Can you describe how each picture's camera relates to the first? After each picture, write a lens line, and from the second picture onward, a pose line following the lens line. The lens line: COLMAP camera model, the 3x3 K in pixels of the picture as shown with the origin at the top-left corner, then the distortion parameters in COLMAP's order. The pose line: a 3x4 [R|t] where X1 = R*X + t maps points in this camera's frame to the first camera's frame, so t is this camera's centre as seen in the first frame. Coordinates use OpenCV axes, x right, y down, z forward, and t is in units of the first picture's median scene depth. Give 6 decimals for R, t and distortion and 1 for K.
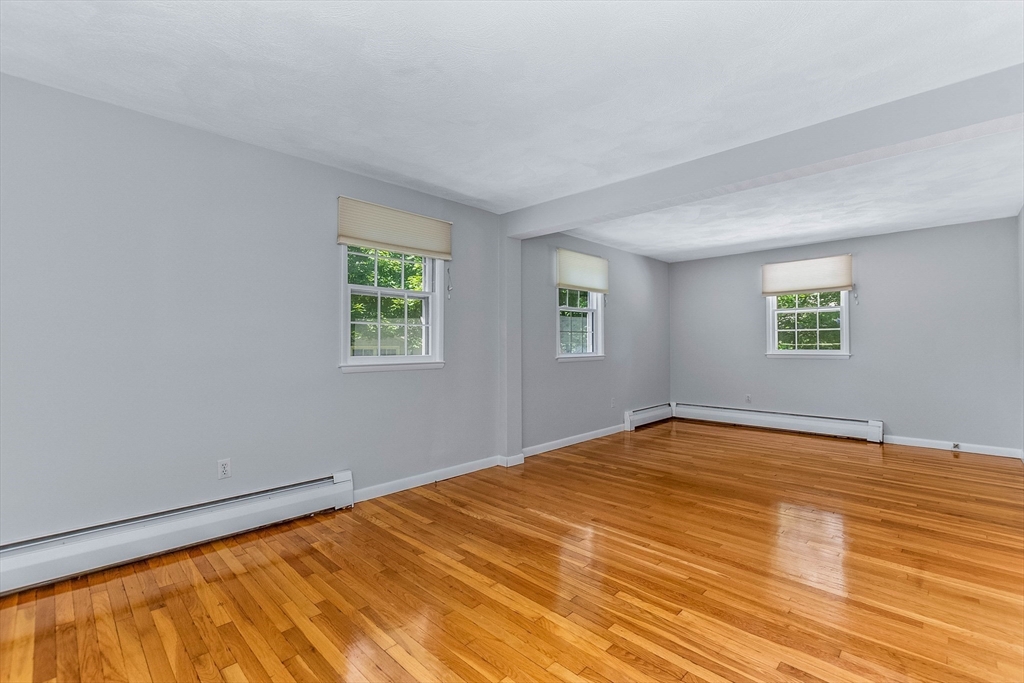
lens RADIAL K [[449.7, 0, 514.0], [0, 449.7, 332.4], [0, 0, 1]] dist [0.000088, -0.000003]
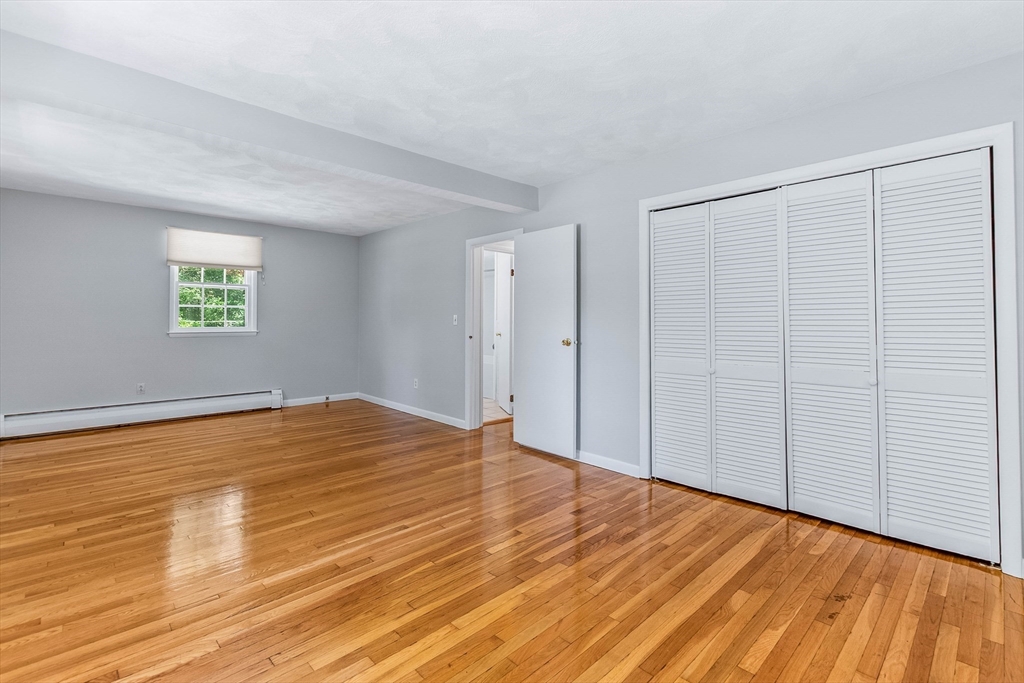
lens RADIAL K [[476.4, 0, 516.0], [0, 476.4, 307.6], [0, 0, 1]] dist [0.001240, 0.000090]
pose [[0.010448, 0.032633, 0.999413, -0.479582], [-0.032135, 0.998962, -0.032283, 0.012457], [-0.999429, -0.031779, 0.011486, 0.478225]]
